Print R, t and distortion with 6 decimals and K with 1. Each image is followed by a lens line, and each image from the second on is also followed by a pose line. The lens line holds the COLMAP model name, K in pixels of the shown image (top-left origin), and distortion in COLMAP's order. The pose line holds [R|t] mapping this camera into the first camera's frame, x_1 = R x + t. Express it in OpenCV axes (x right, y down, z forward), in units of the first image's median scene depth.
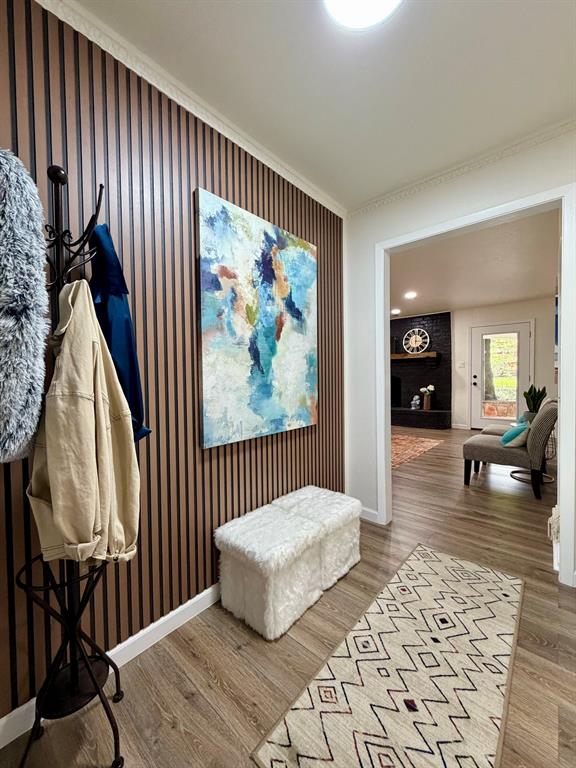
lens RADIAL K [[309.0, 0, 288.0], [0, 309.0, 384.0], [0, 0, 1]] dist [0.002953, 0.001100]
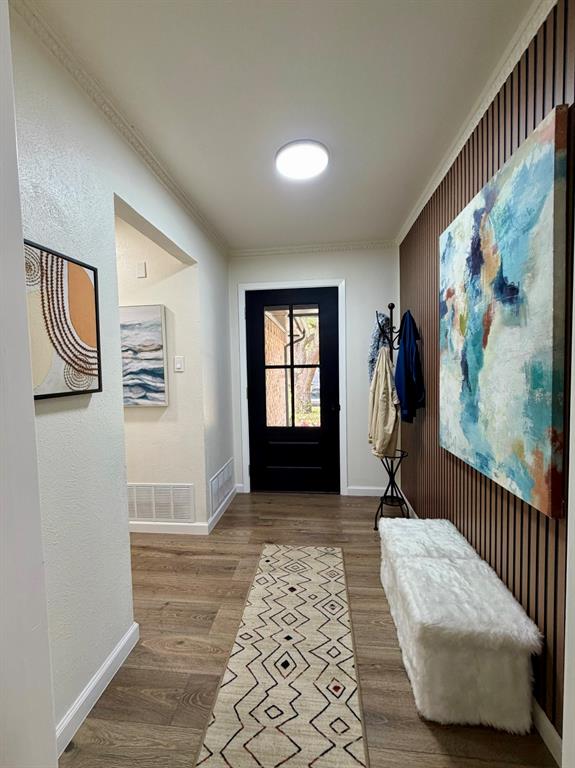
lens RADIAL K [[309.0, 0, 287.5], [0, 309.0, 384.0], [0, 0, 1]] dist [0.002953, 0.001100]
pose [[-0.817946, 0.064652, -0.571650, 0.831605], [0.019779, 0.996238, 0.084371, -0.138884], [0.574954, 0.057704, -0.816148, 1.462758]]
